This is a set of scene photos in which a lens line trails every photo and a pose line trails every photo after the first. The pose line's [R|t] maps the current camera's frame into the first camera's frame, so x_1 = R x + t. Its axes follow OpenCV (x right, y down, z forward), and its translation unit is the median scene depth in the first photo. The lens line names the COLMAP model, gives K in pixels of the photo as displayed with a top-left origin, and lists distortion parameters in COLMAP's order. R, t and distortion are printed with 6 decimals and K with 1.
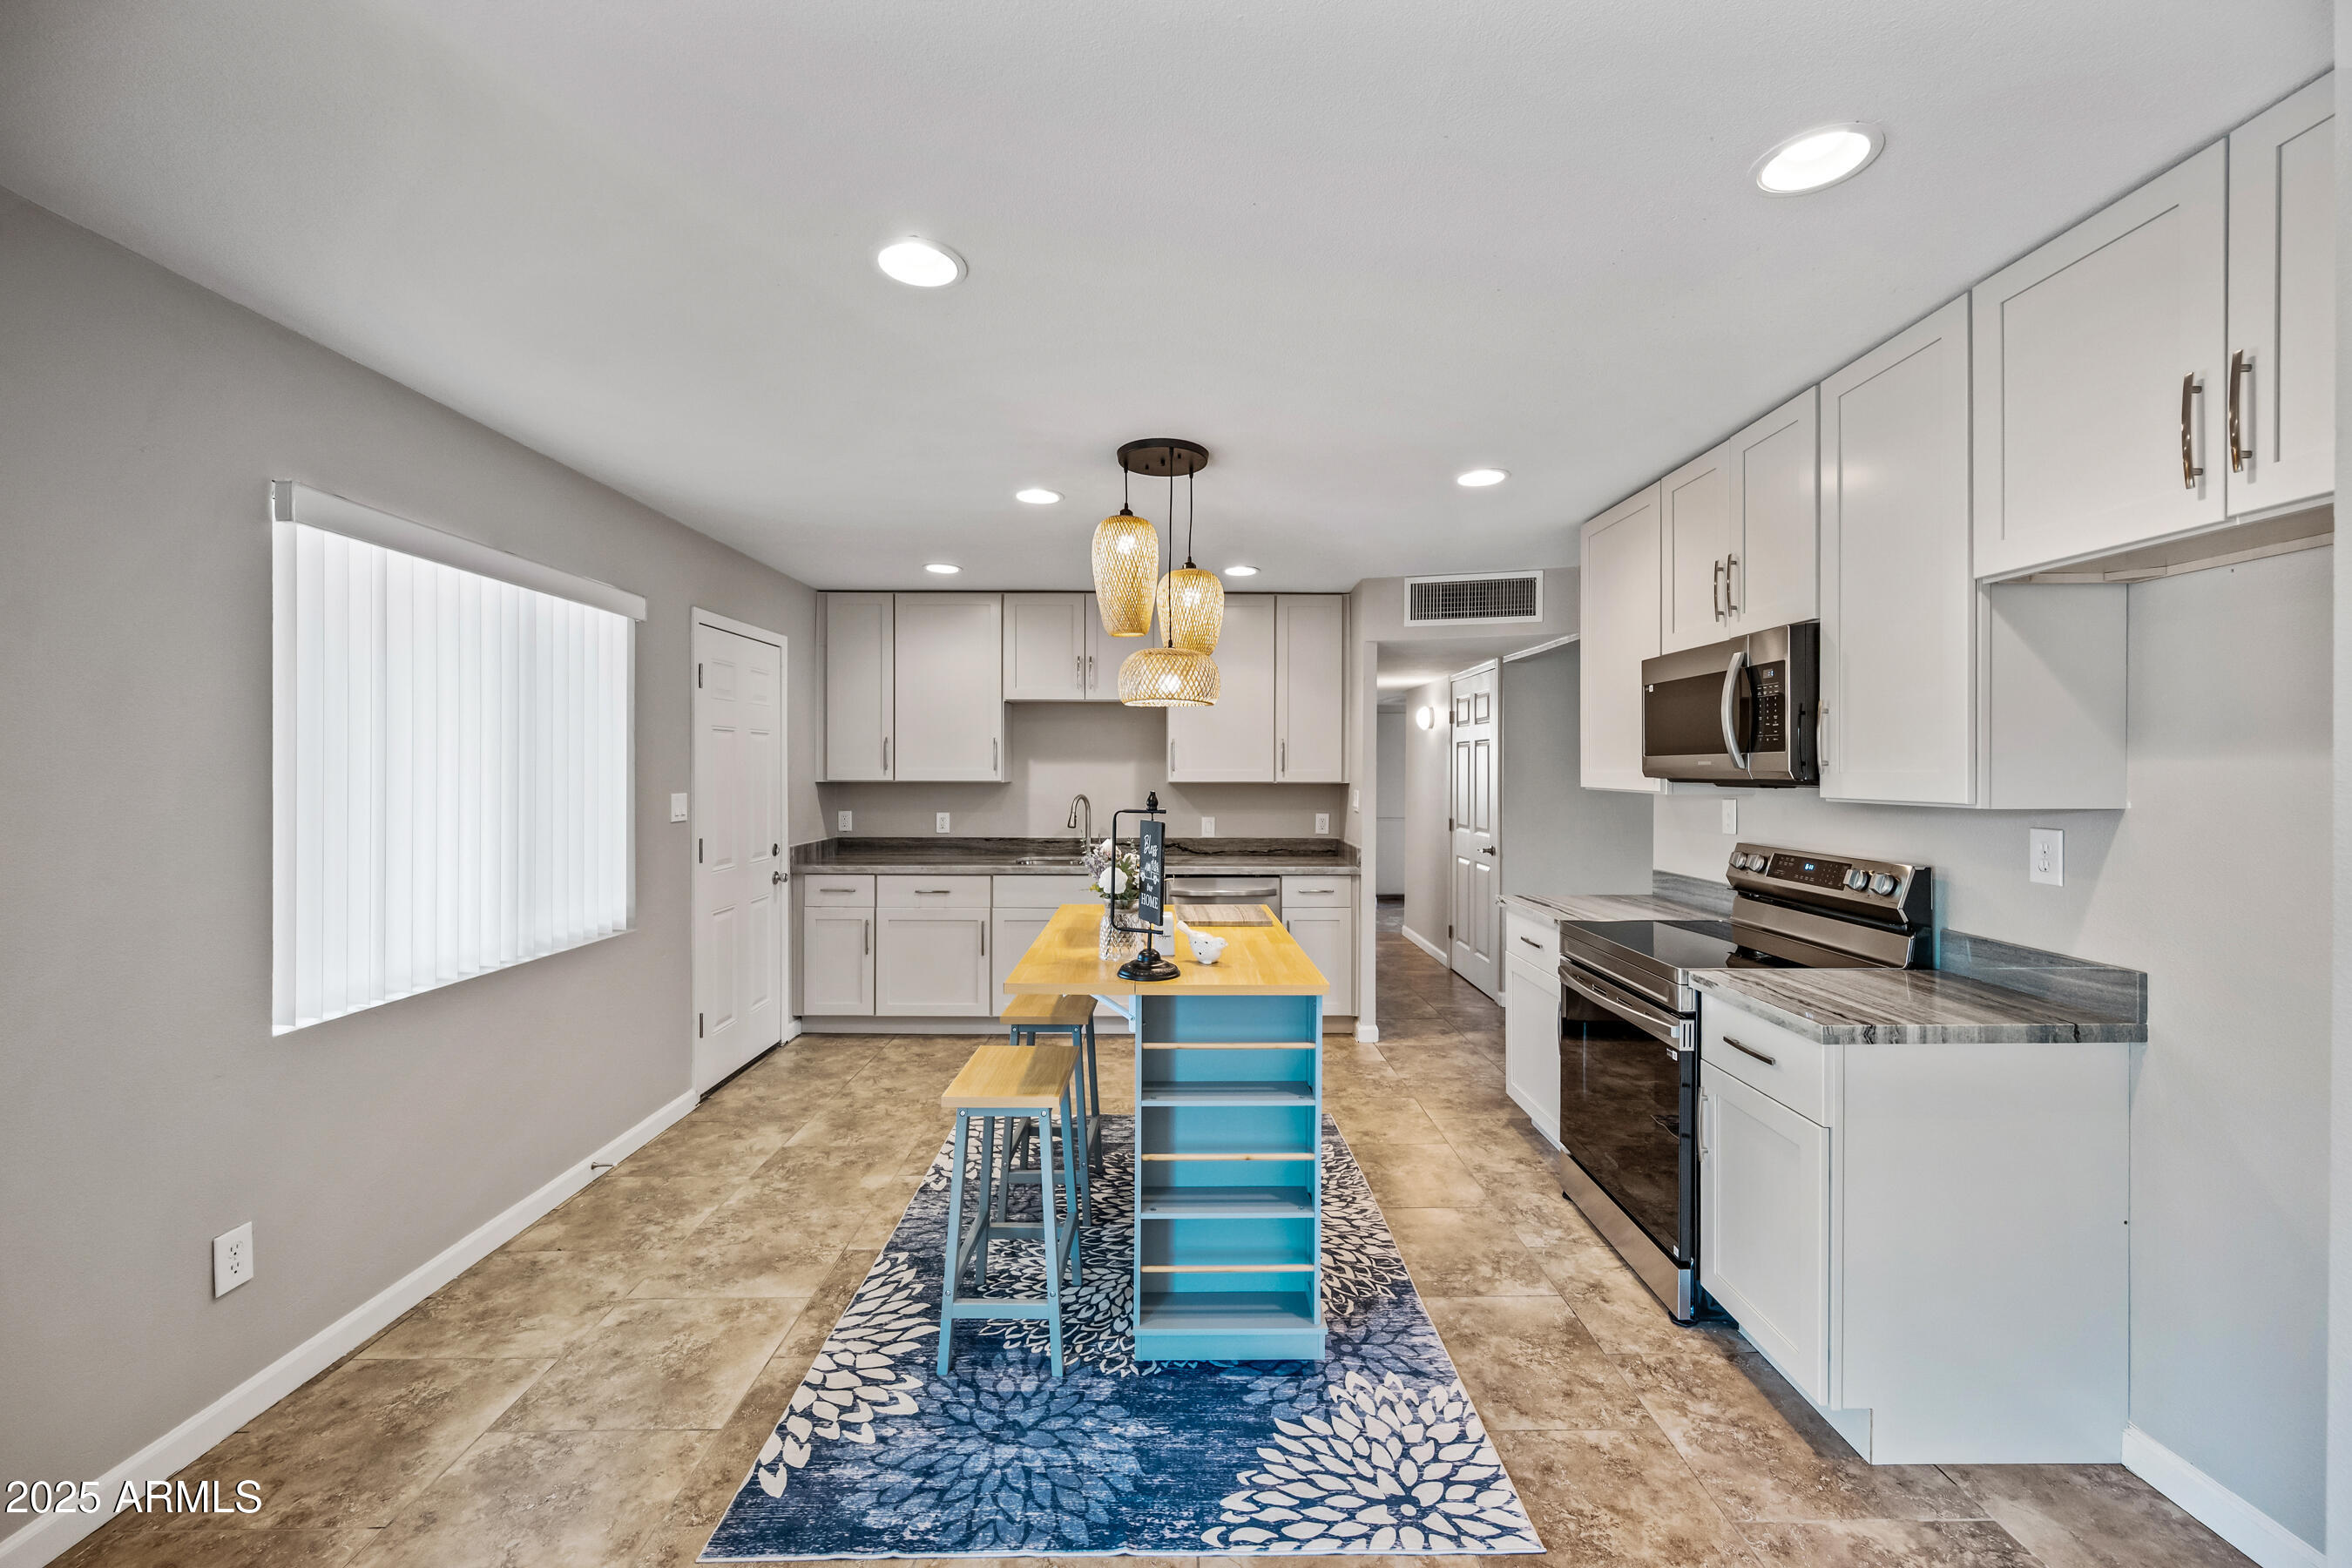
lens RADIAL K [[924.4, 0, 1185.0], [0, 924.4, 768.1], [0, 0, 1]] dist [0.000372, -0.000199]
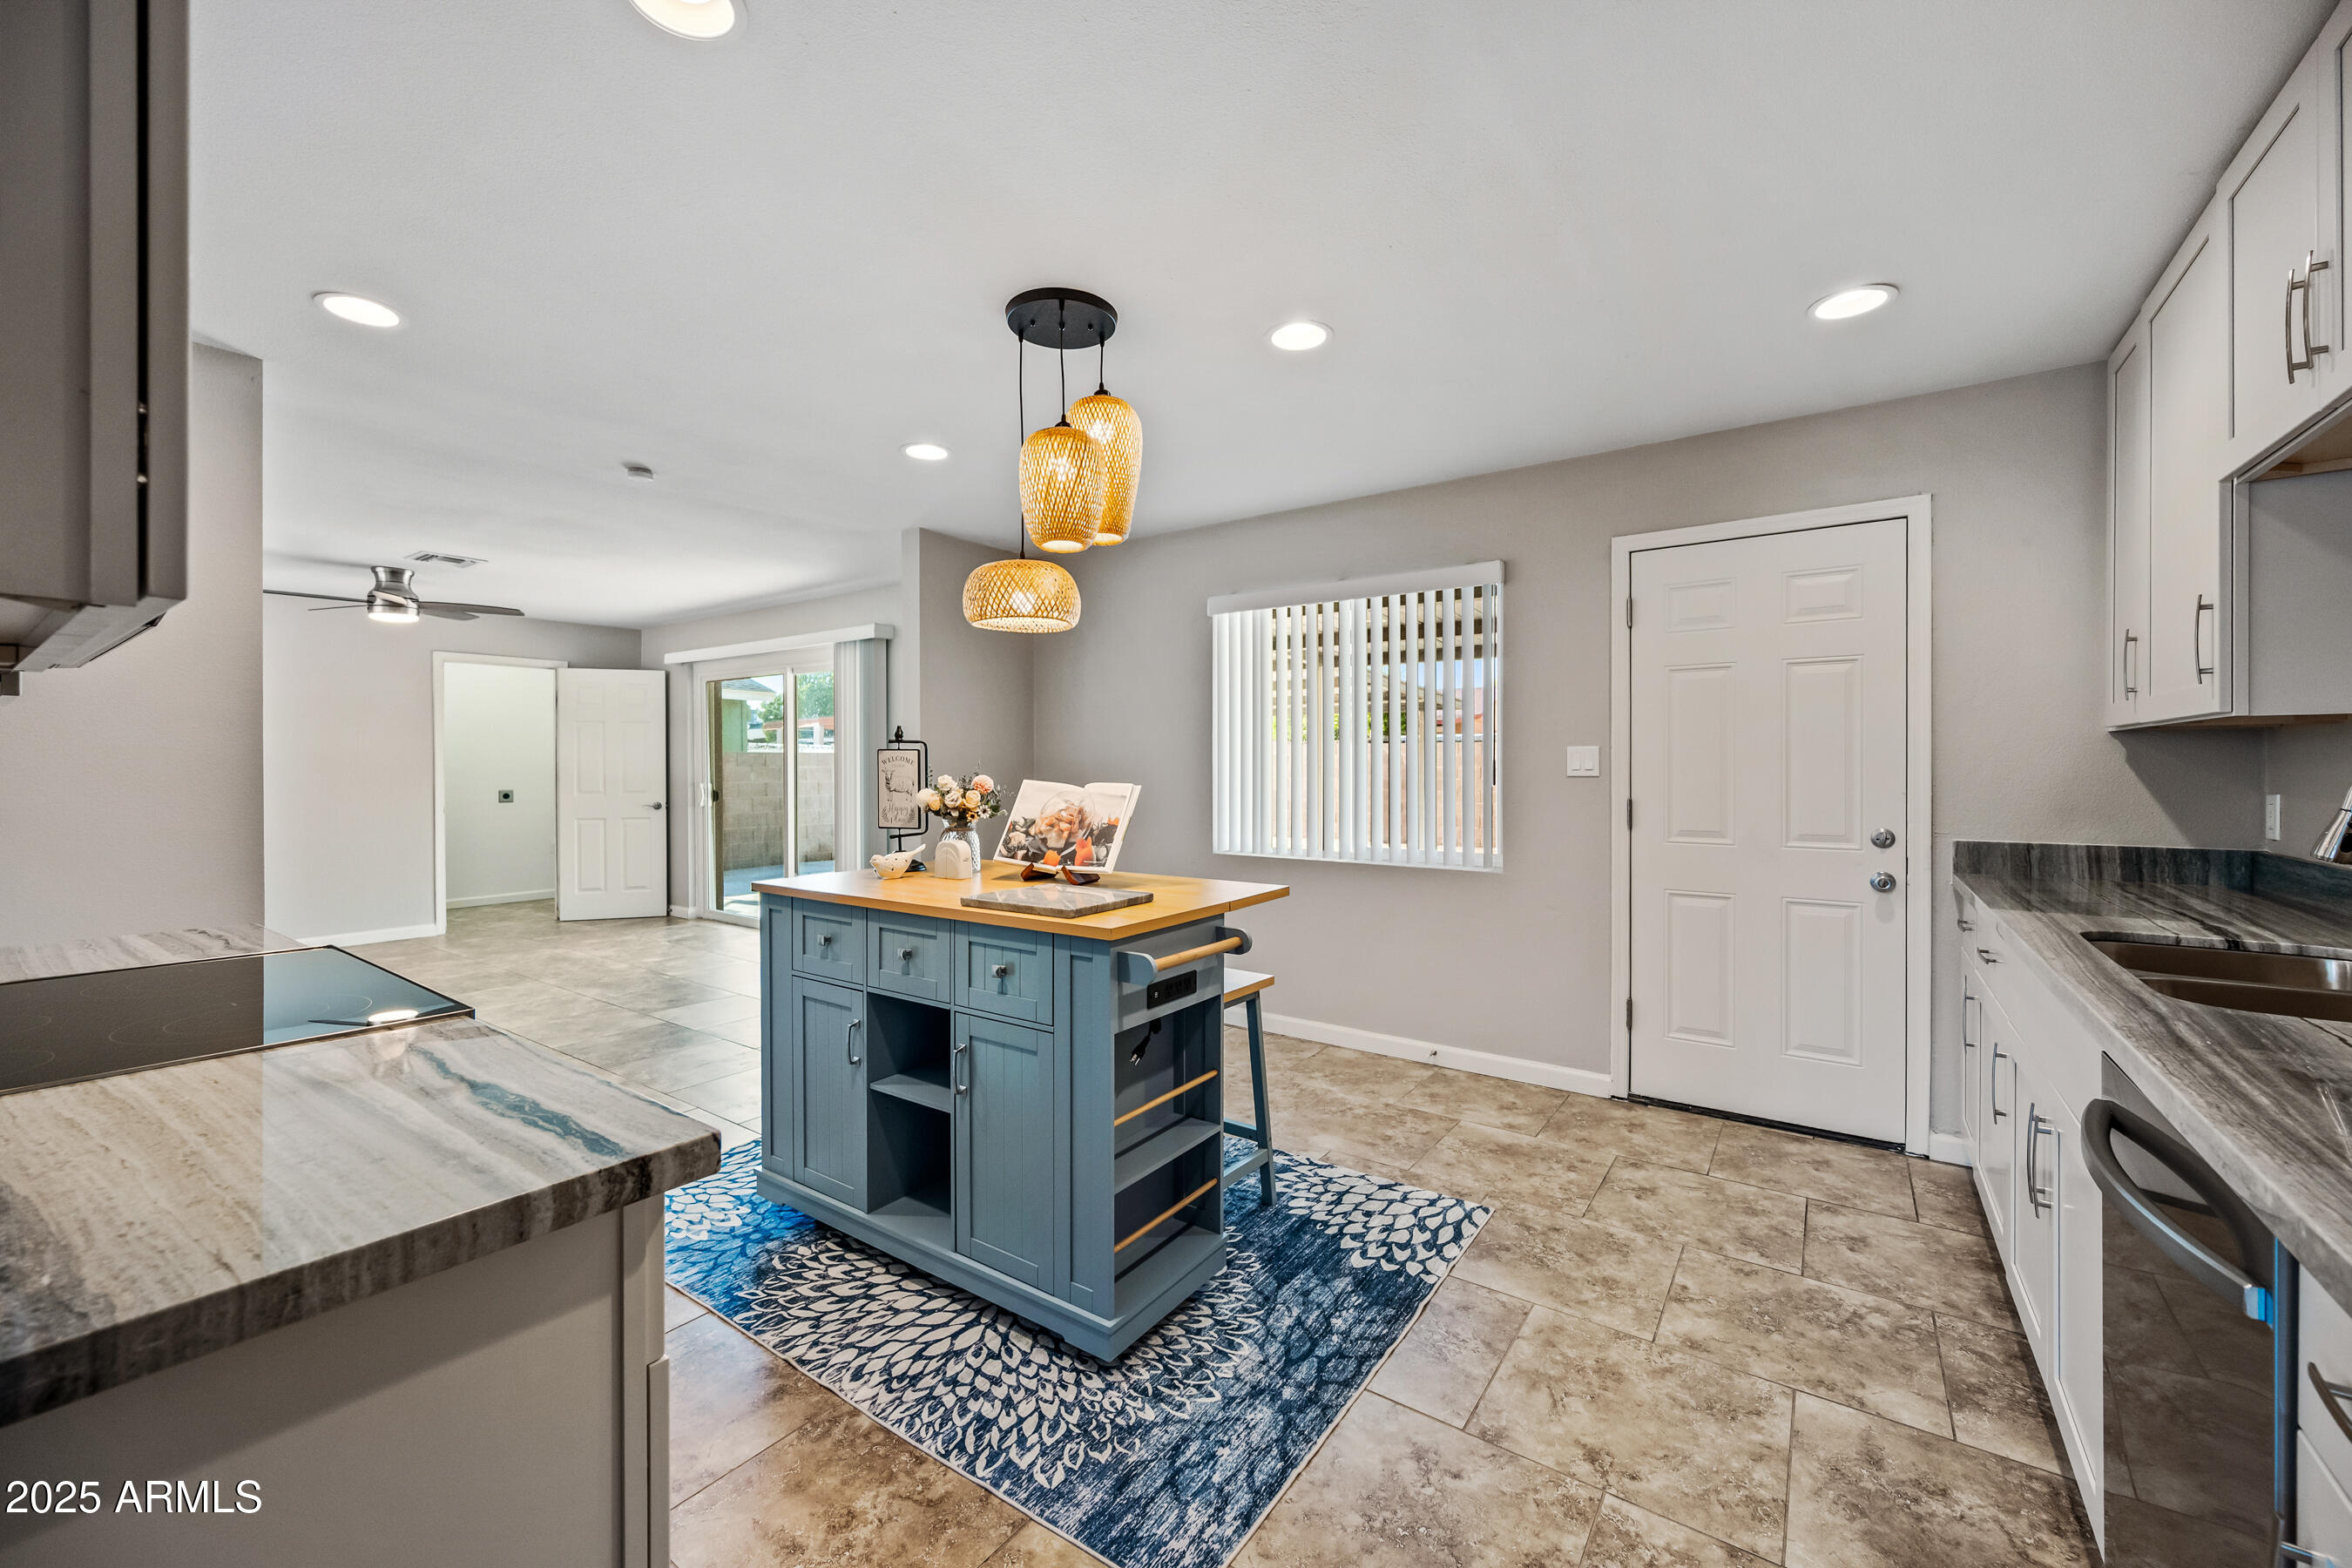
lens RADIAL K [[924.4, 0, 1173.0], [0, 924.4, 771.0], [0, 0, 1]] dist [0.000372, -0.000199]
pose [[-0.594401, 0.002442, -0.804165, 0.587374], [-0.000460, 0.999994, 0.003377, 0.064285], [0.804169, 0.002377, -0.594396, 1.588960]]
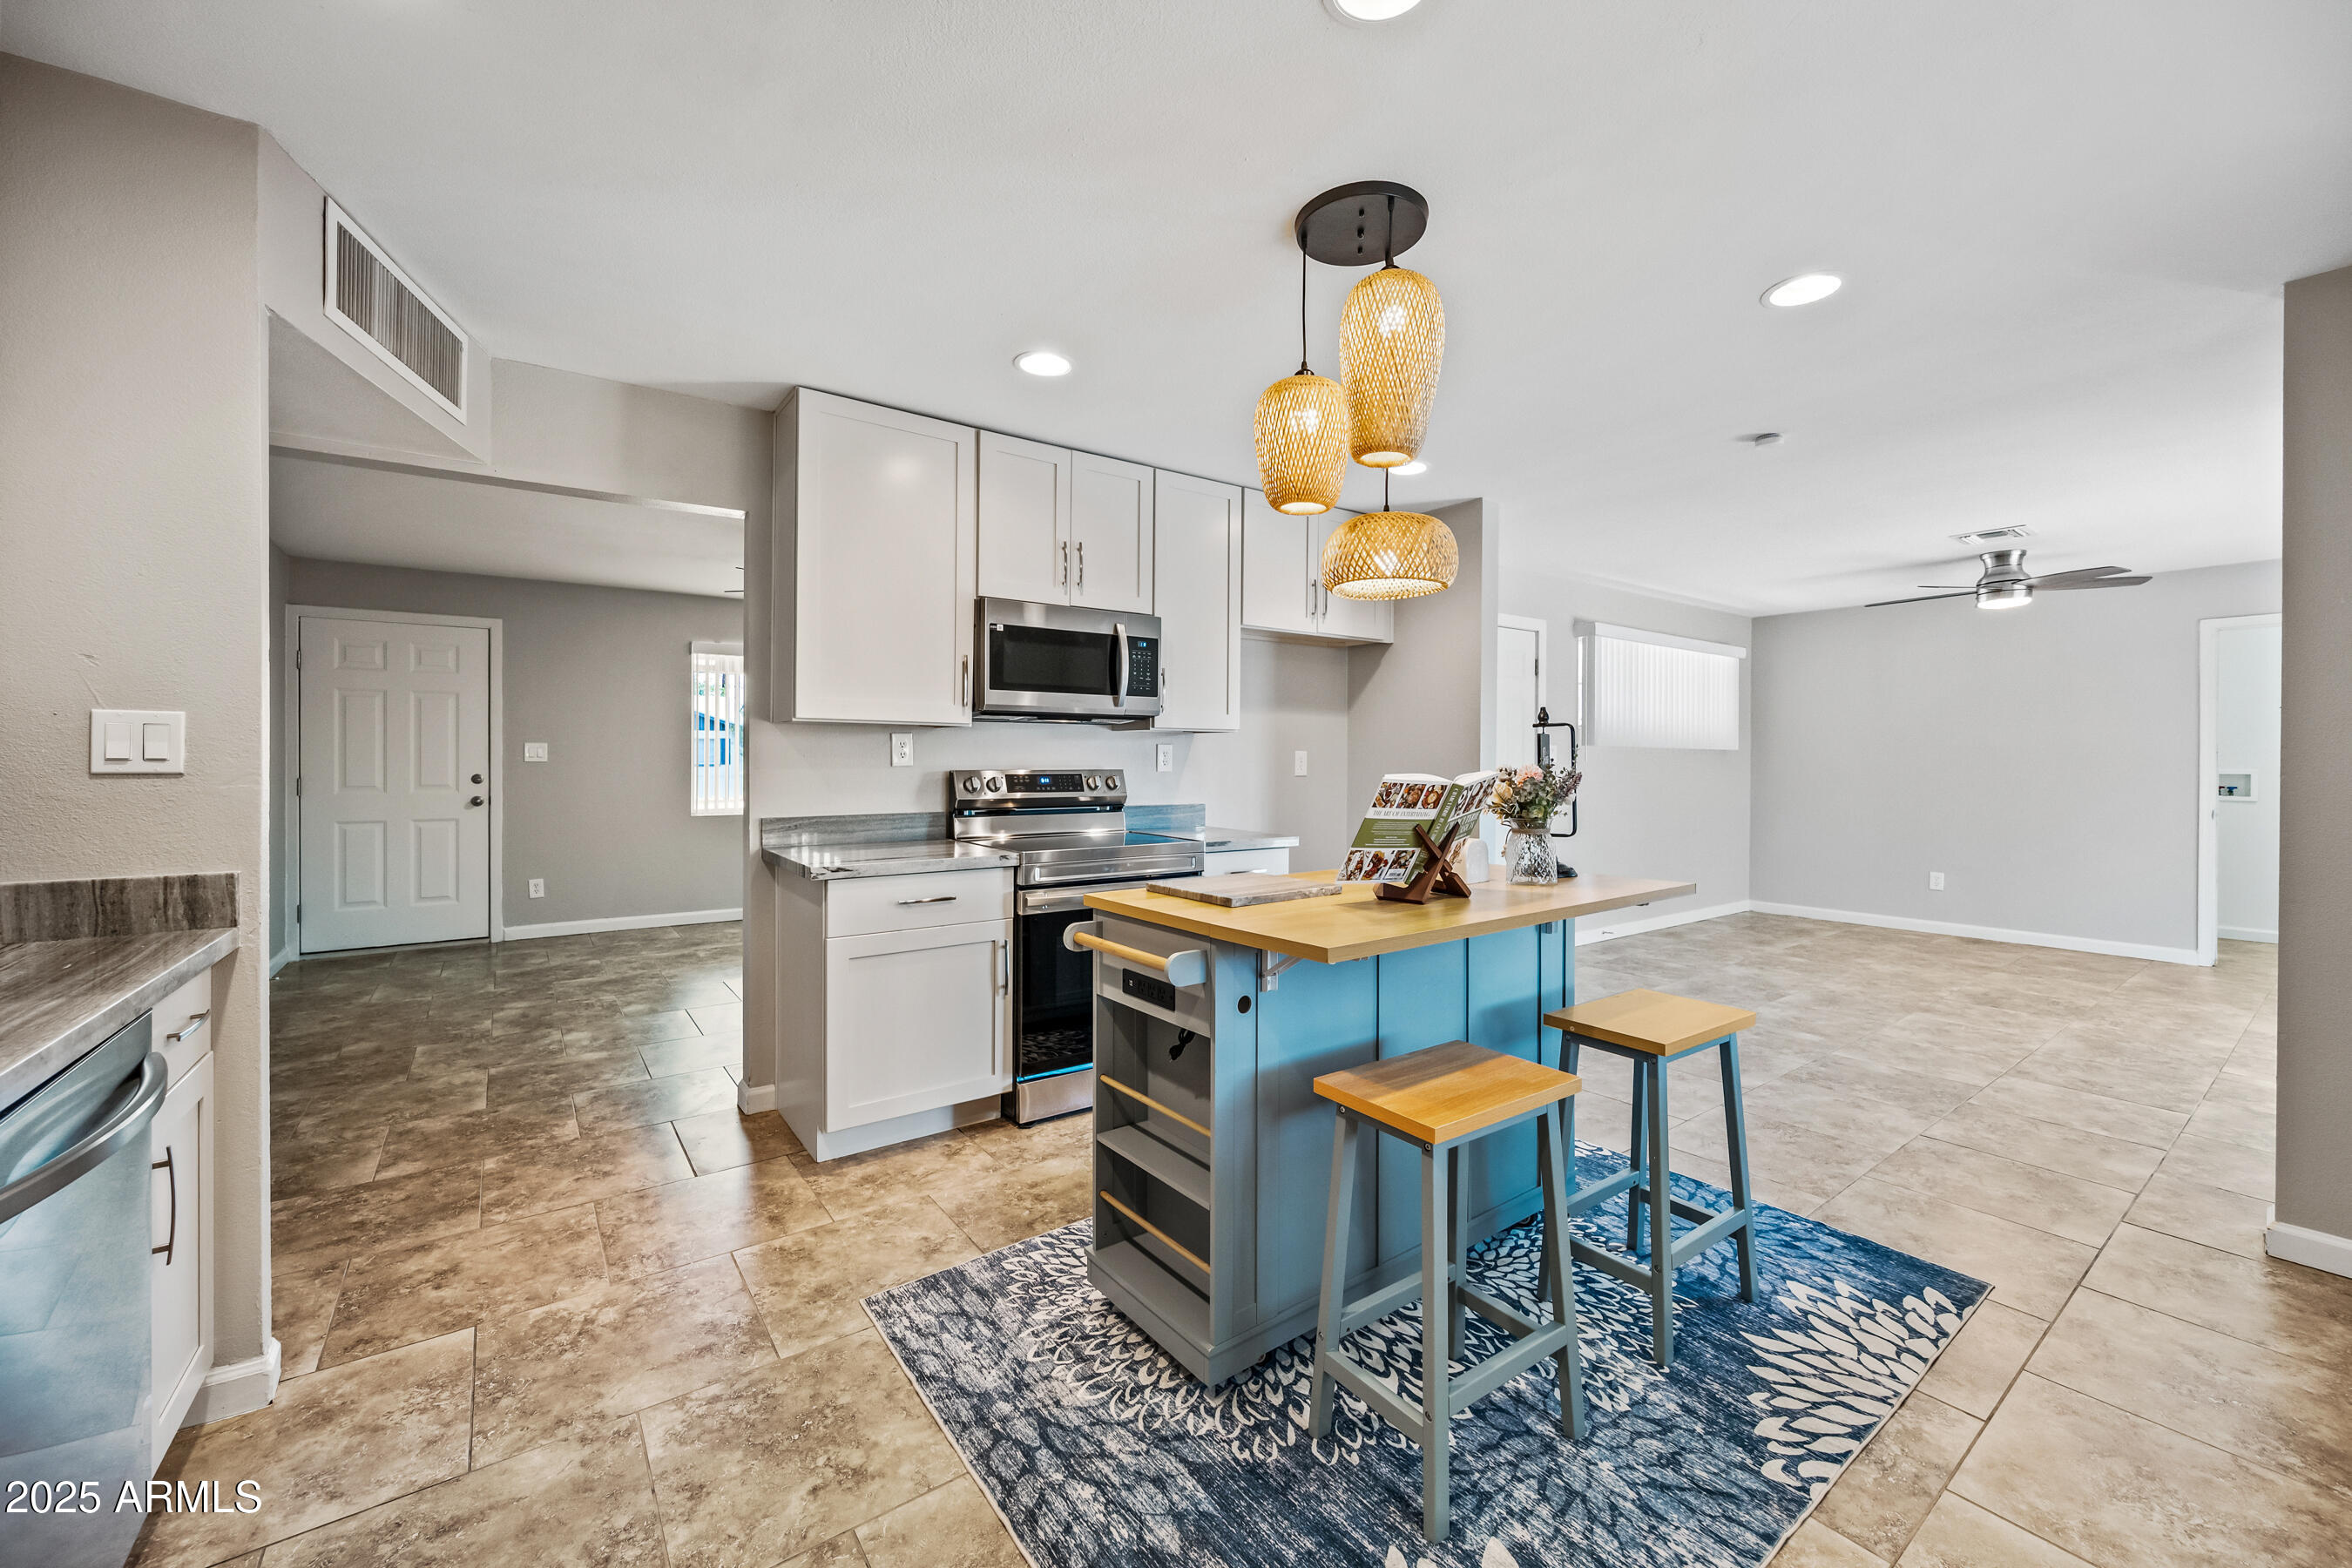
lens RADIAL K [[924.4, 0, 1183.9], [0, 924.4, 761.1], [0, 0, 1]] dist [0.000372, -0.000199]
pose [[-0.581690, -0.006795, 0.813382, -0.523585], [-0.005627, 0.999975, 0.004330, 0.067474], [-0.813391, -0.002058, -0.581713, 1.533110]]
